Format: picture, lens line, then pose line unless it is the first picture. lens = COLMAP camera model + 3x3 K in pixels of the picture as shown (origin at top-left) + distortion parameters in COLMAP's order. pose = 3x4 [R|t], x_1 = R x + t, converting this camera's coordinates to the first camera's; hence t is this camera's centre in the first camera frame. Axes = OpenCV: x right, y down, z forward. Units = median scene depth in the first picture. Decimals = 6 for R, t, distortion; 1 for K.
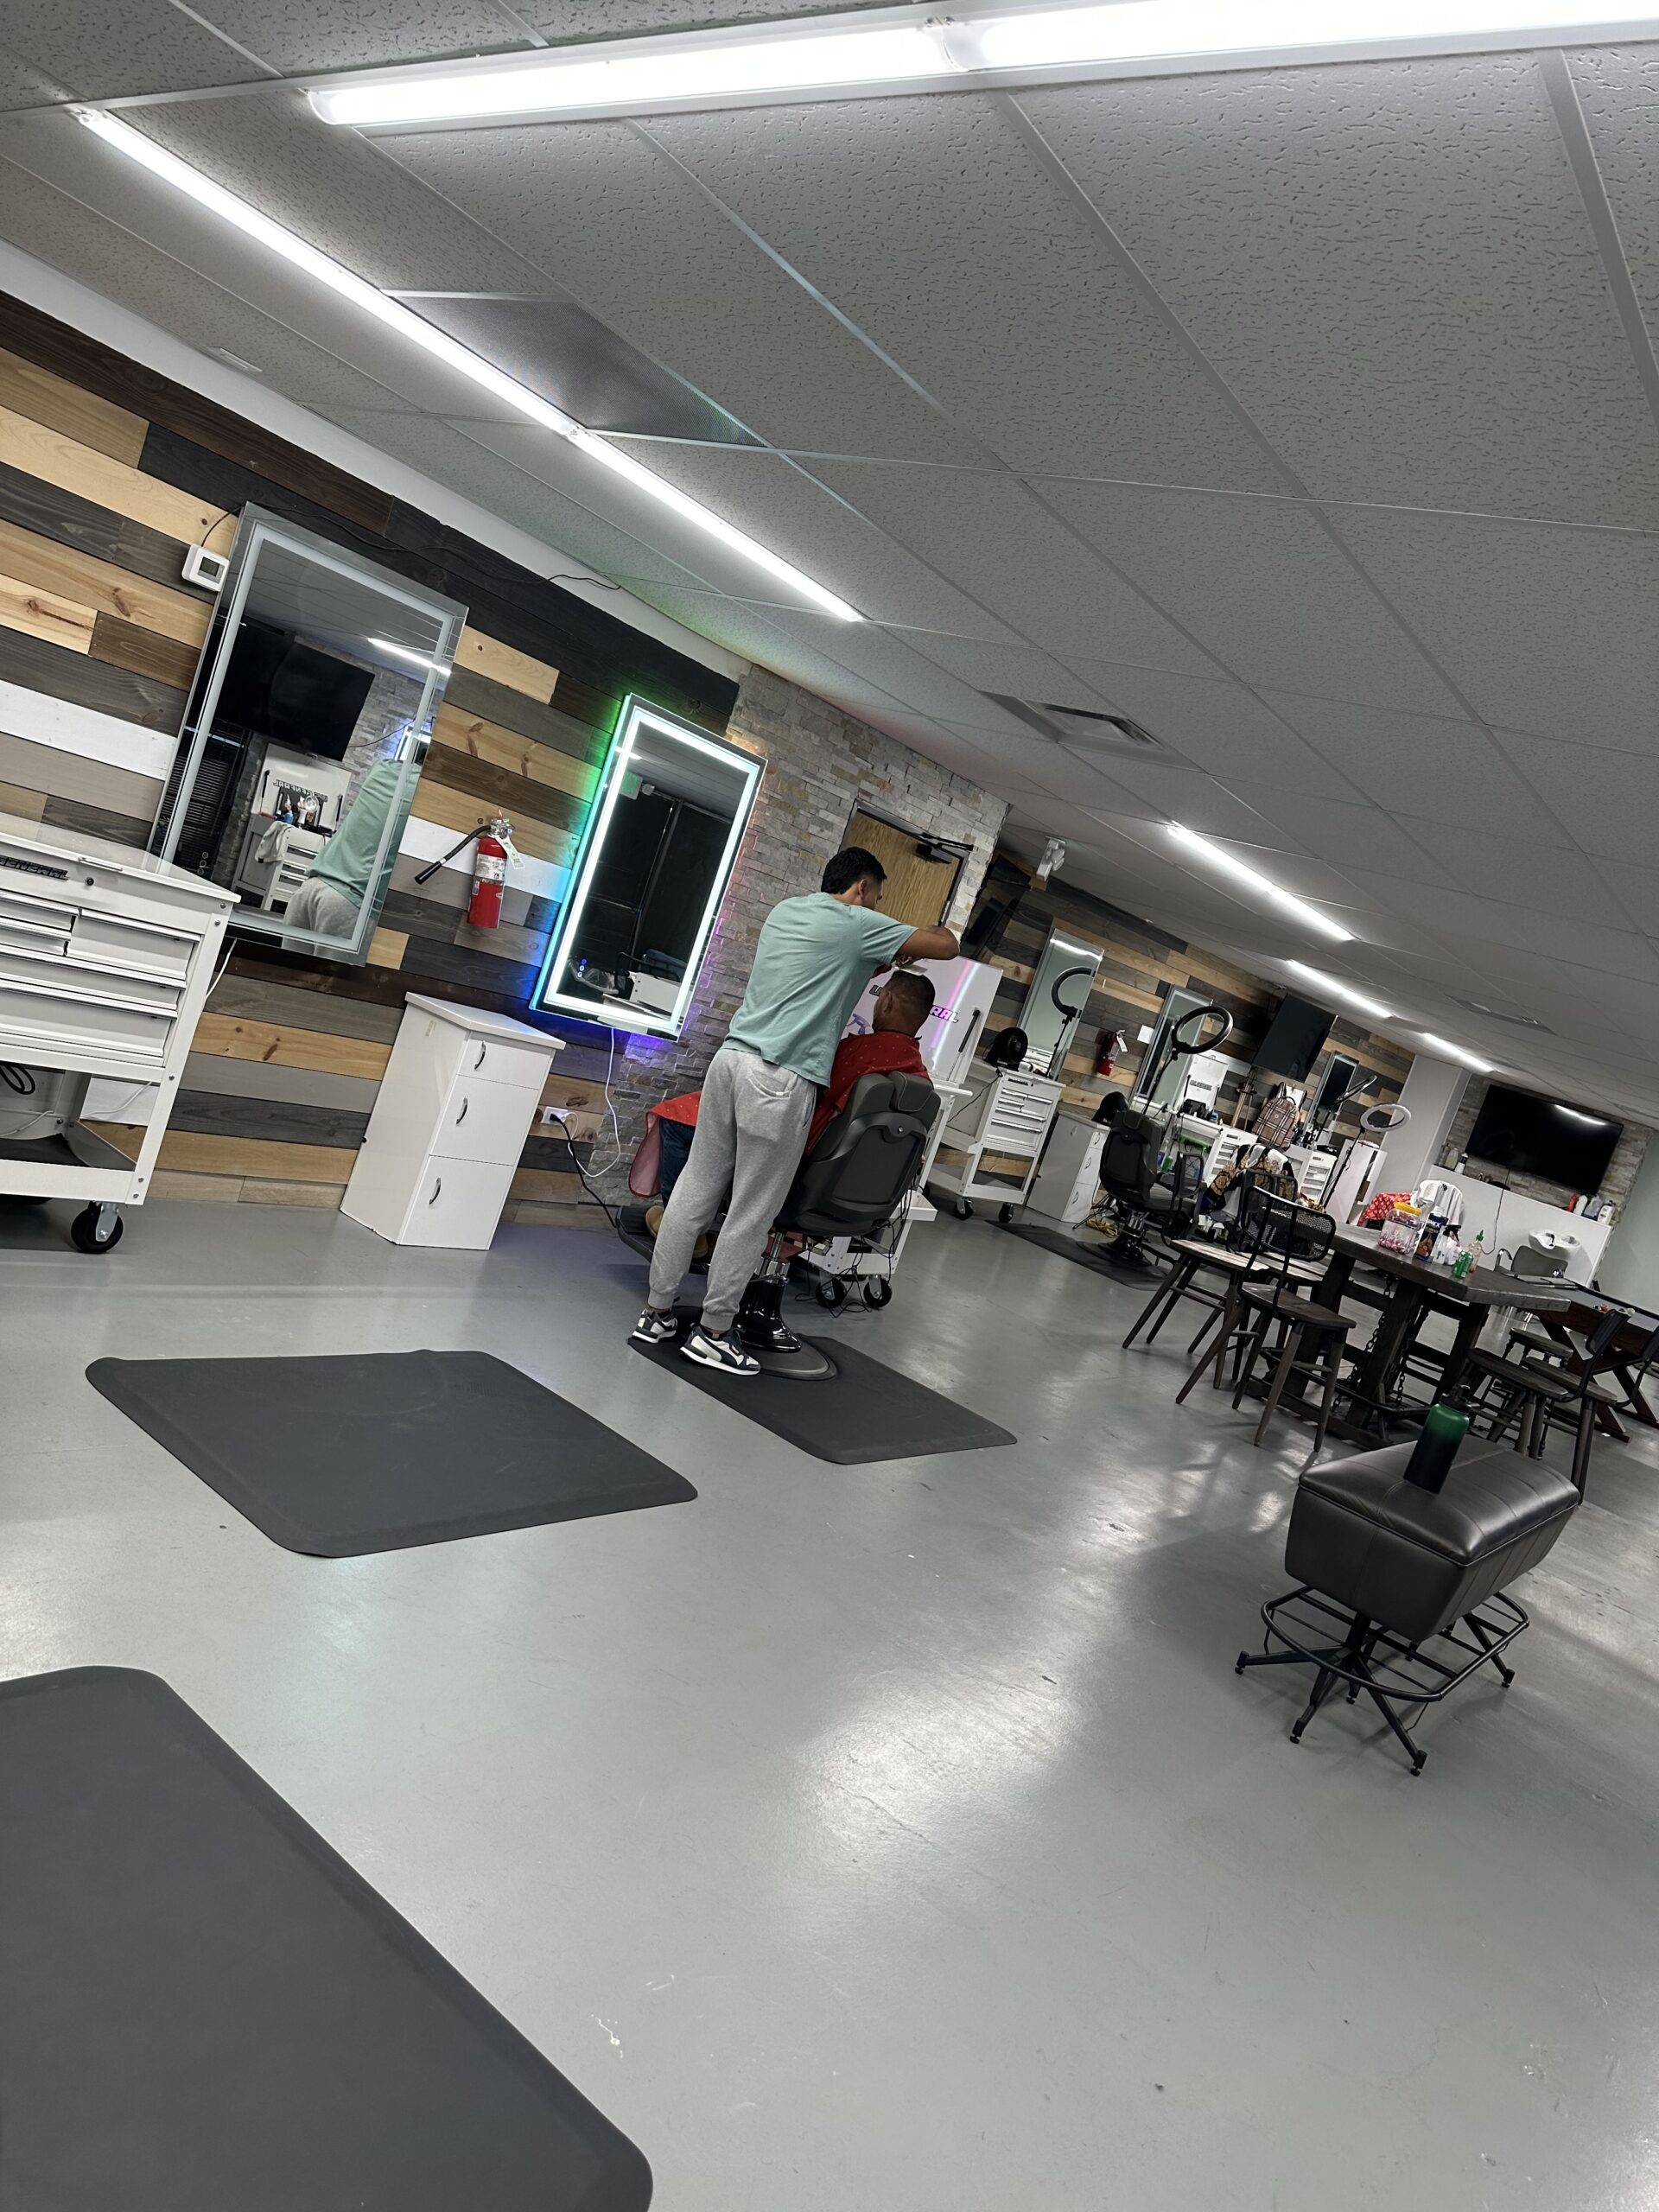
lens RADIAL K [[1553.3, 0, 860.7], [0, 1553.3, 1116.4], [0, 0, 1]] dist [0.130883, -0.000289]
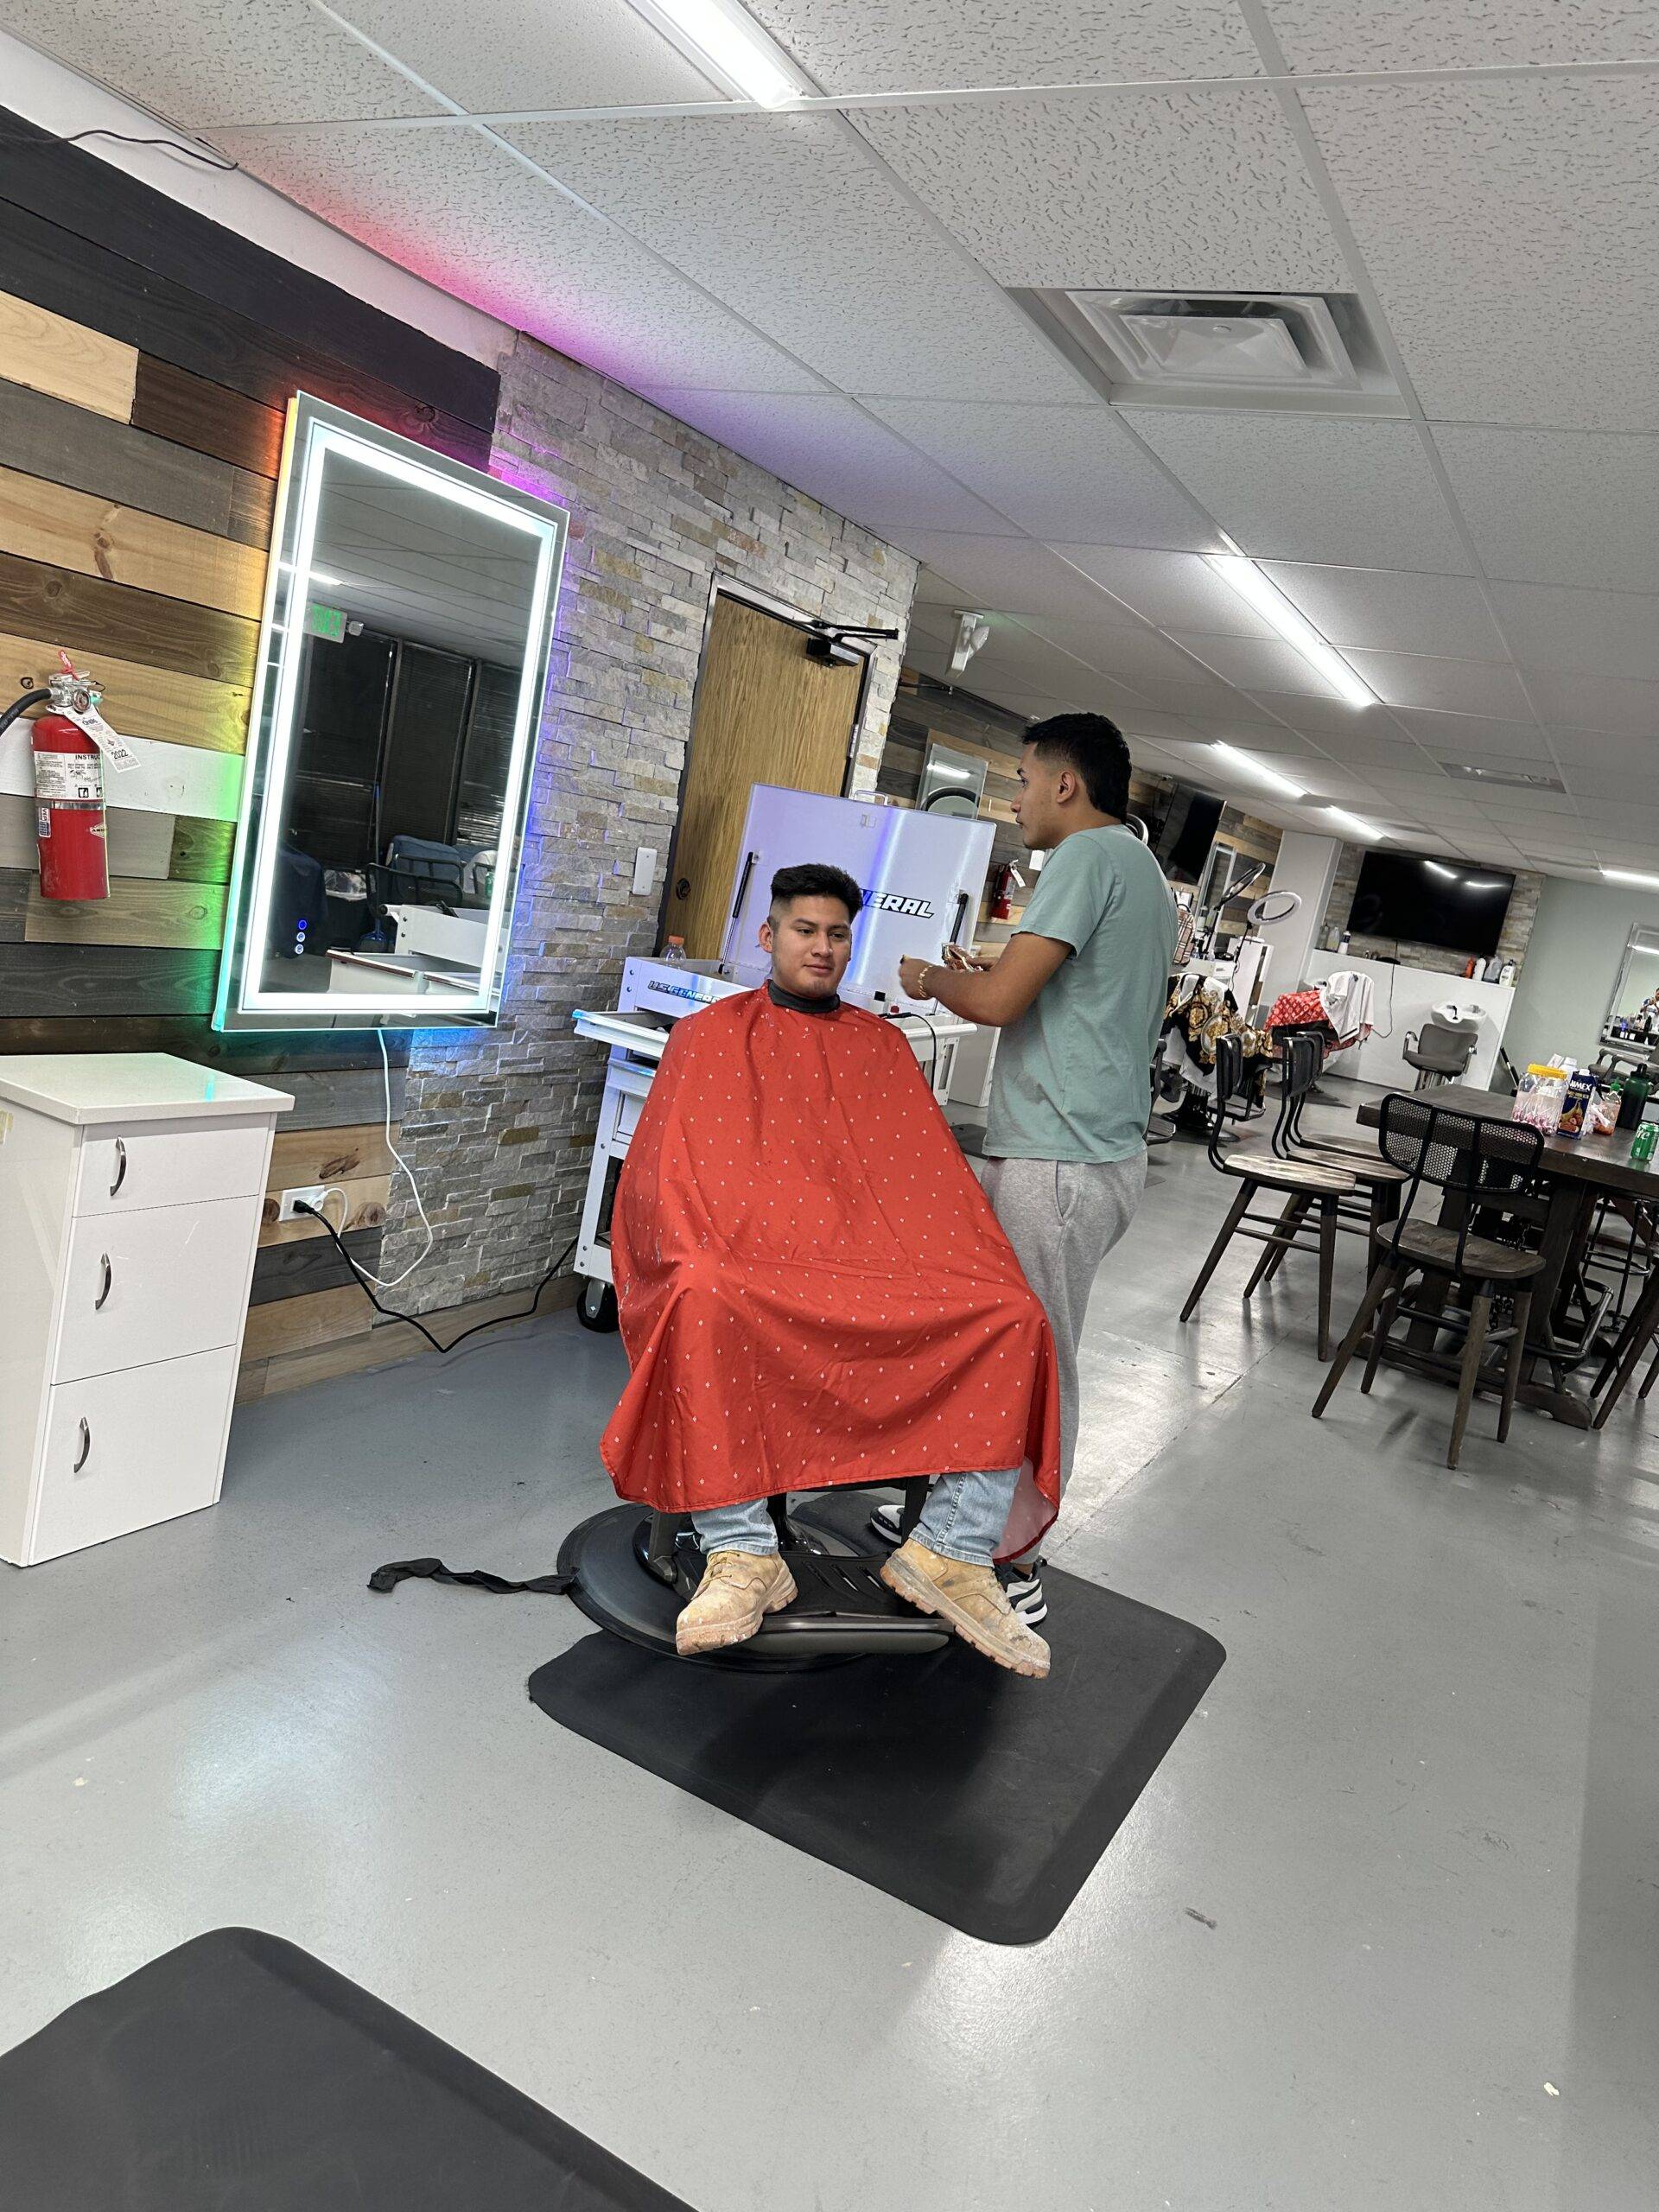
lens RADIAL K [[1717.7, 0, 885.7], [0, 1717.7, 1130.3], [0, 0, 1]] dist [0.230894, -0.479820]
pose [[0.981163, -0.161099, 0.106615, -0.048470], [0.150587, 0.983499, 0.100263, -0.051596], [-0.121008, -0.082320, 0.989232, 0.322088]]
